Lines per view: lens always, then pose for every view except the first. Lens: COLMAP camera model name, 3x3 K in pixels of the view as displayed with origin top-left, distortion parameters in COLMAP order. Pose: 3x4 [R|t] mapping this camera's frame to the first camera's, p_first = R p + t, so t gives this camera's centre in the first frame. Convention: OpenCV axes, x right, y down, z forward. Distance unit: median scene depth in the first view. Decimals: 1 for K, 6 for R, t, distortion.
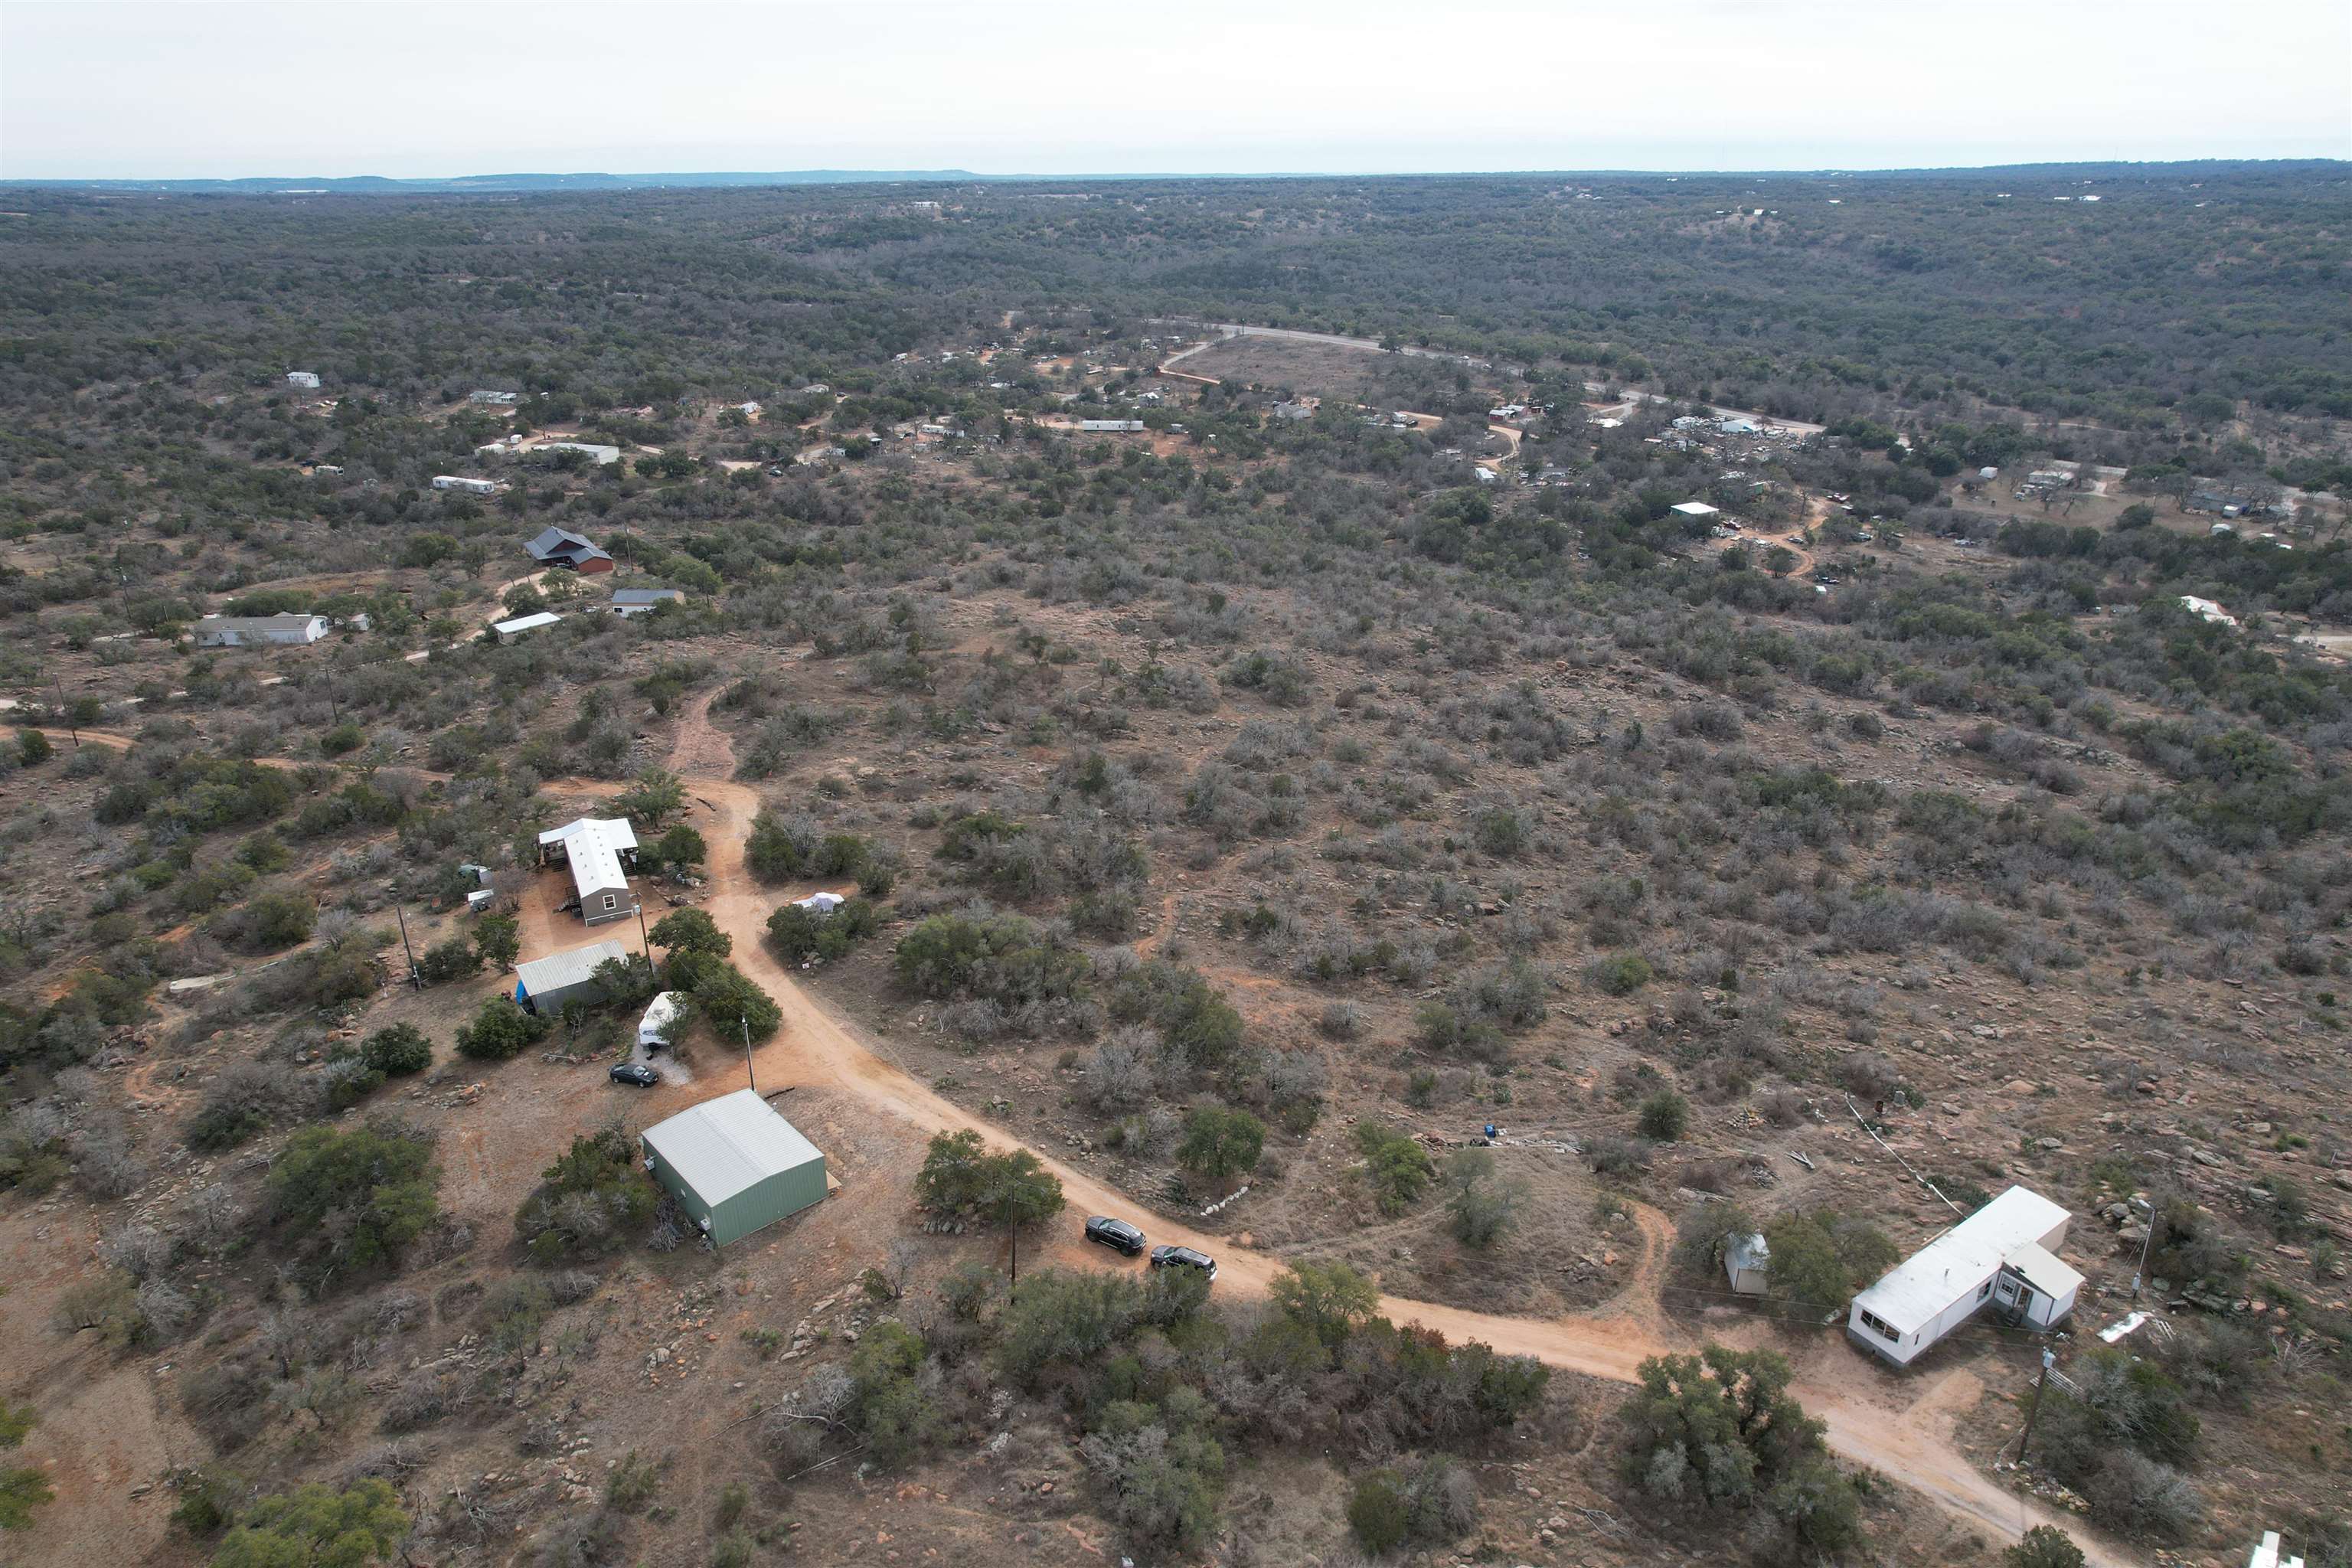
lens RADIAL K [[1497.8, 0, 1182.6], [0, 1497.8, 767.9], [0, 0, 1]] dist [-0.074134, 0.063104]
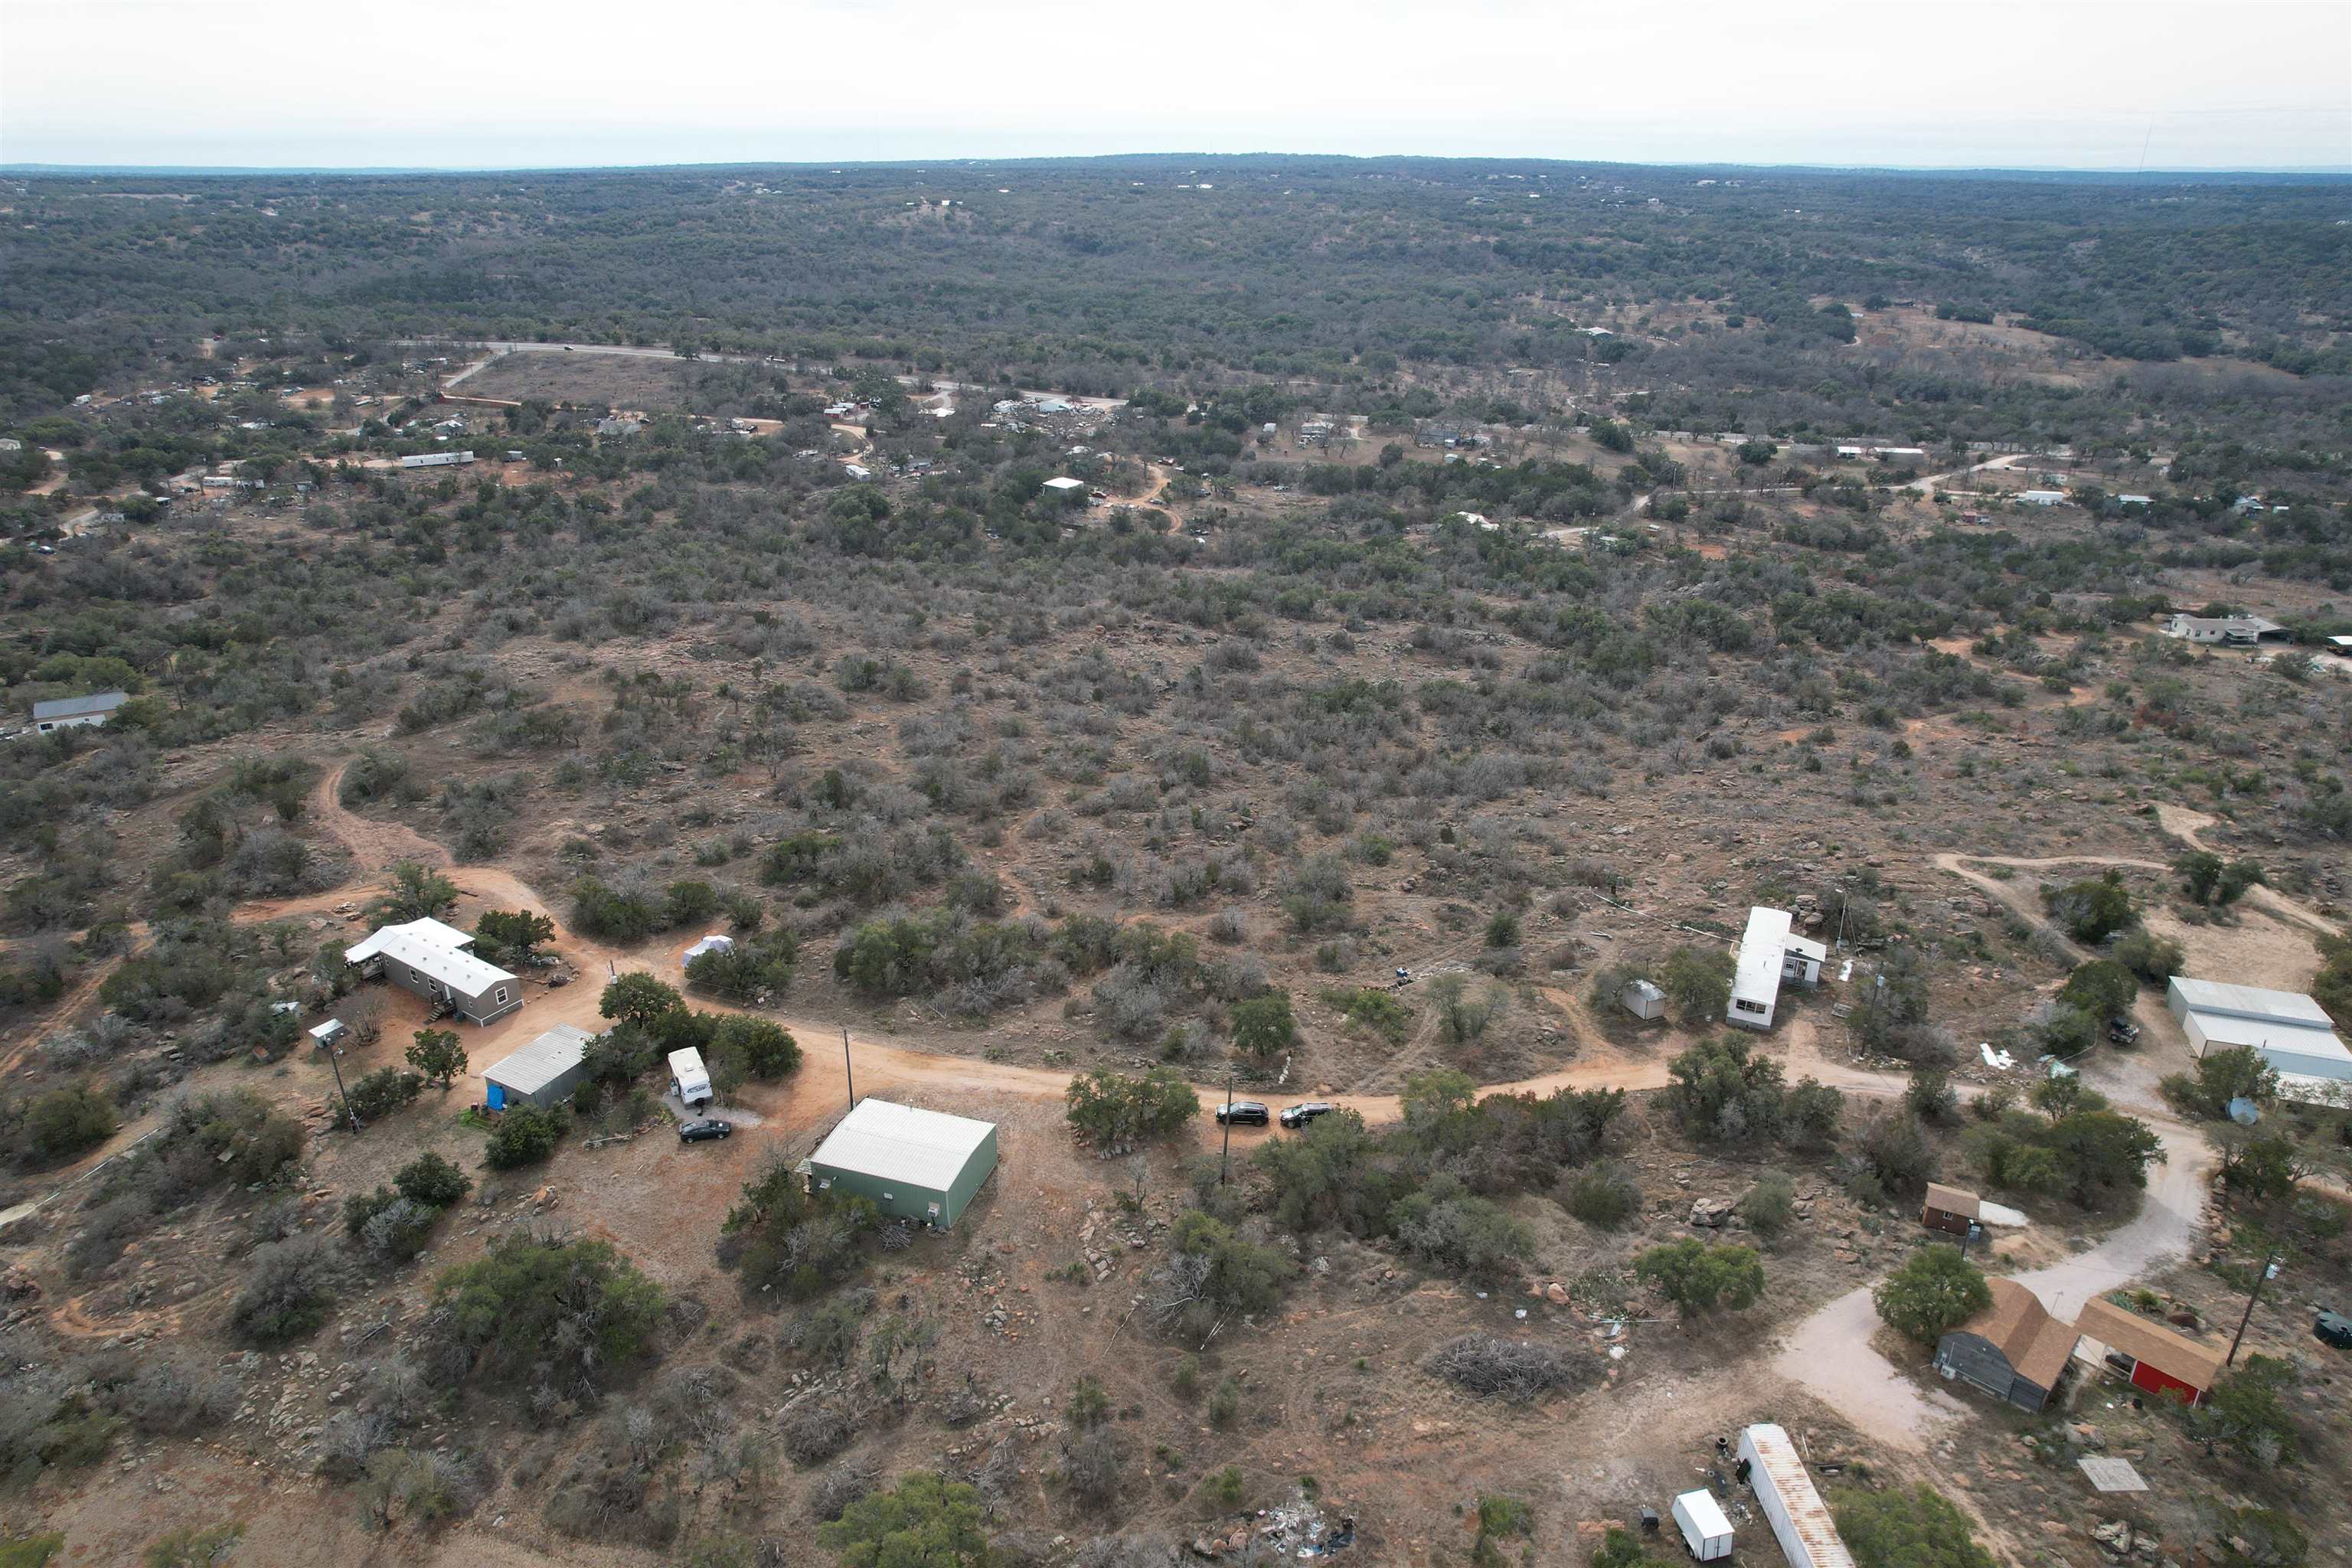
lens RADIAL K [[1497.8, 0, 1169.0], [0, 1497.8, 786.4], [0, 0, 1]] dist [-0.074134, 0.063104]
pose [[0.865615, -0.187290, 0.464364, -0.132300], [0.179599, 0.981834, 0.061210, -0.006515], [-0.467392, 0.030415, 0.883527, -0.009461]]
